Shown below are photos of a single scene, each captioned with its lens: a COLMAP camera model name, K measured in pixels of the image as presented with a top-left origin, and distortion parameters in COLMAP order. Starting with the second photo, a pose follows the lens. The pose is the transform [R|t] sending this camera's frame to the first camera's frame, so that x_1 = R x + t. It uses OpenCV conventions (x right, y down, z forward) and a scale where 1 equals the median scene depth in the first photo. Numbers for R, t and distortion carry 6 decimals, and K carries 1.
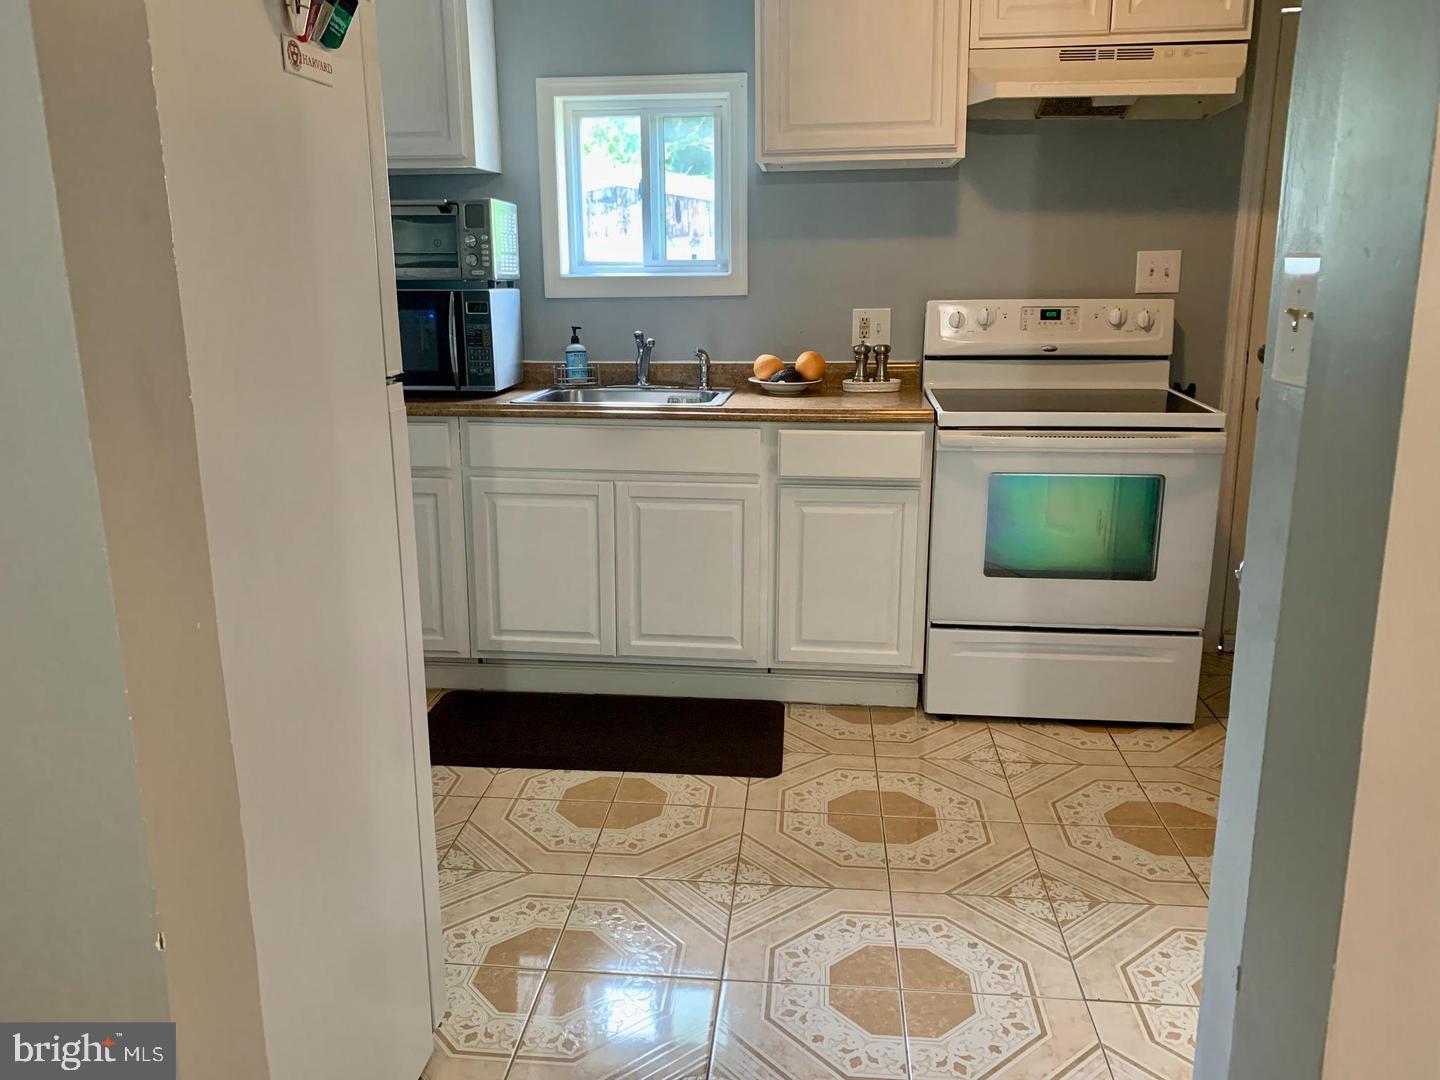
lens RADIAL K [[1076.4, 0, 705.6], [0, 1076.4, 533.0], [0, 0, 1]] dist [0.033112, -0.075550]
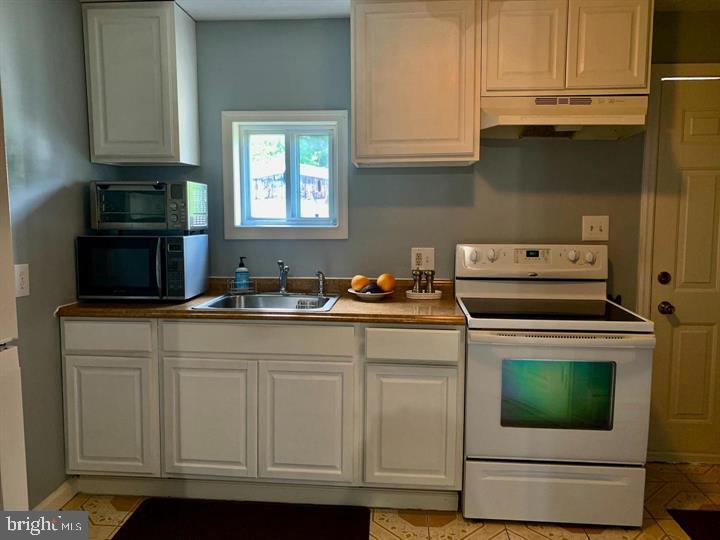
lens RADIAL K [[538.2, 0, 352.8], [0, 538.2, 266.5], [0, 0, 1]] dist [0.033112, -0.075550]
pose [[0.999505, 0.007598, 0.030526, 0.023851], [-0.003283, 0.990287, -0.139003, -0.071148], [-0.031286, 0.138834, 0.989821, 0.210269]]
